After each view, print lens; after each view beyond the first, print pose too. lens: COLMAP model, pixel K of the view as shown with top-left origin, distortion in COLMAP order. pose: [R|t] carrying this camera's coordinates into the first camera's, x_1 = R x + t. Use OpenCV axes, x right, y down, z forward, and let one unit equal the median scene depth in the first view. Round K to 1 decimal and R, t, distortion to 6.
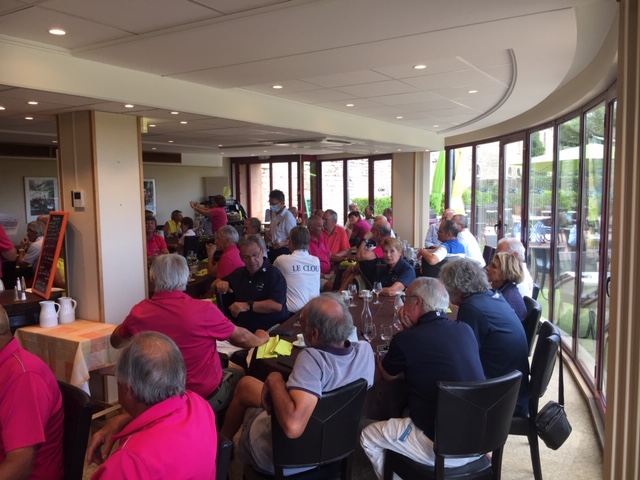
lens RADIAL K [[551.8, 0, 320.0], [0, 551.8, 240.0], [0, 0, 1]] dist [0.068451, 0.000059]
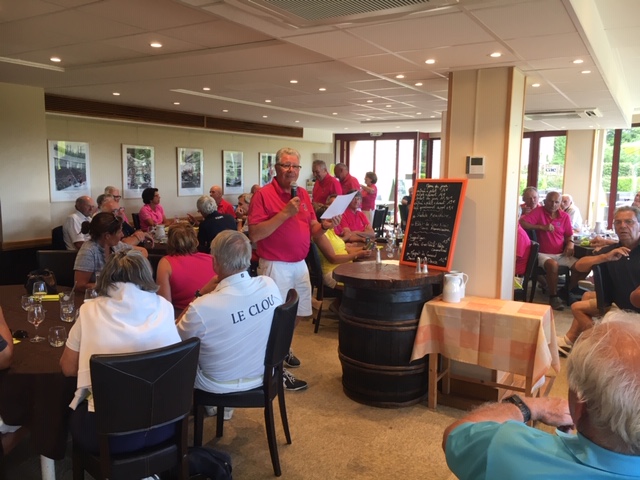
lens RADIAL K [[551.8, 0, 320.0], [0, 551.8, 240.0], [0, 0, 1]] dist [0.068451, 0.000059]
pose [[0.999608, 0.021724, 0.017639, -0.290195], [-0.022265, 0.999270, 0.031052, 0.010974], [-0.016951, -0.031433, 0.999362, 0.035176]]
